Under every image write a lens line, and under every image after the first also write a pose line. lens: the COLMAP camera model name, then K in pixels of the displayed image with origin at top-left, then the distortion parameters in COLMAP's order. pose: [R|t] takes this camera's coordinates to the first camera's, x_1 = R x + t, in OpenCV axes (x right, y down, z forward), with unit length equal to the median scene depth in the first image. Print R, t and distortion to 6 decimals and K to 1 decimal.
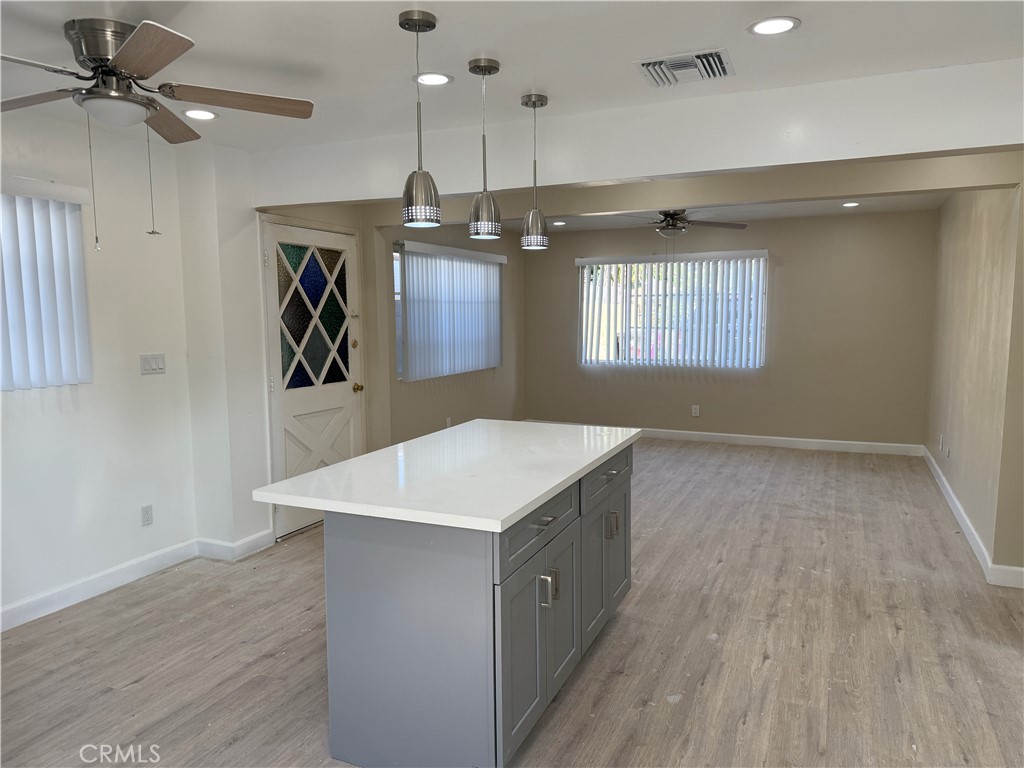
lens RADIAL K [[728.2, 0, 511.0], [0, 728.2, 386.8], [0, 0, 1]] dist [0.026071, -0.024624]
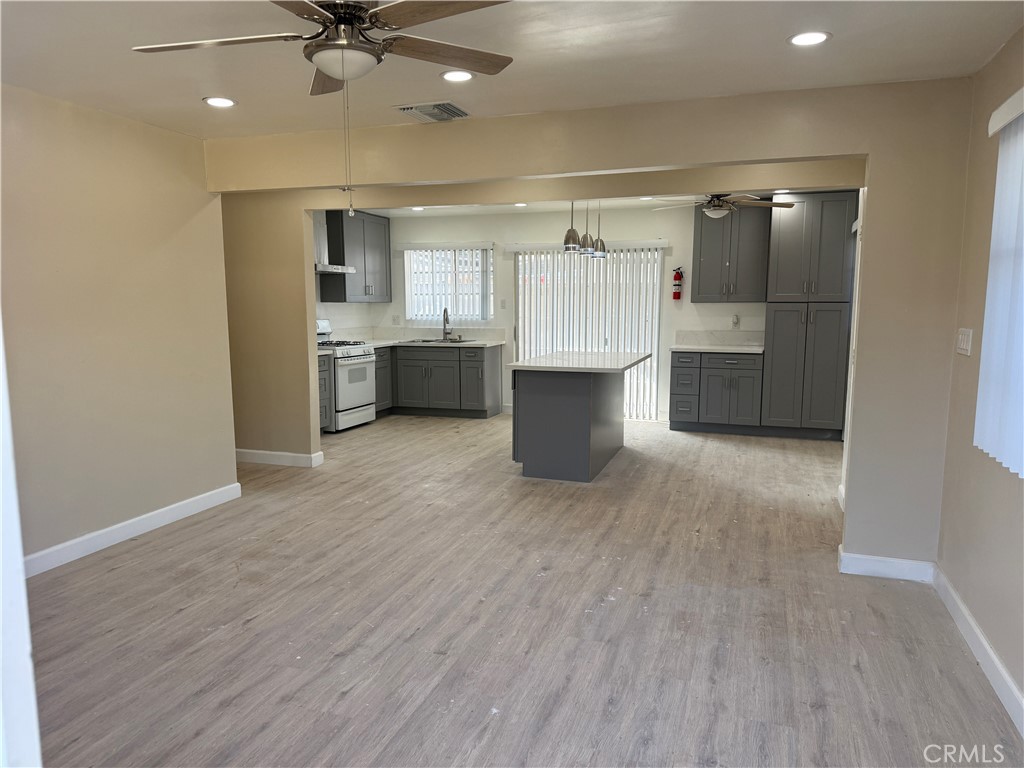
lens RADIAL K [[728.2, 0, 510.9], [0, 728.2, 385.6], [0, 0, 1]] dist [0.026071, -0.024624]
pose [[-0.996088, 0.015897, -0.086928, 0.245476], [-0.004575, 0.973092, 0.230371, -0.208084], [0.088251, 0.229867, -0.969212, 2.022330]]
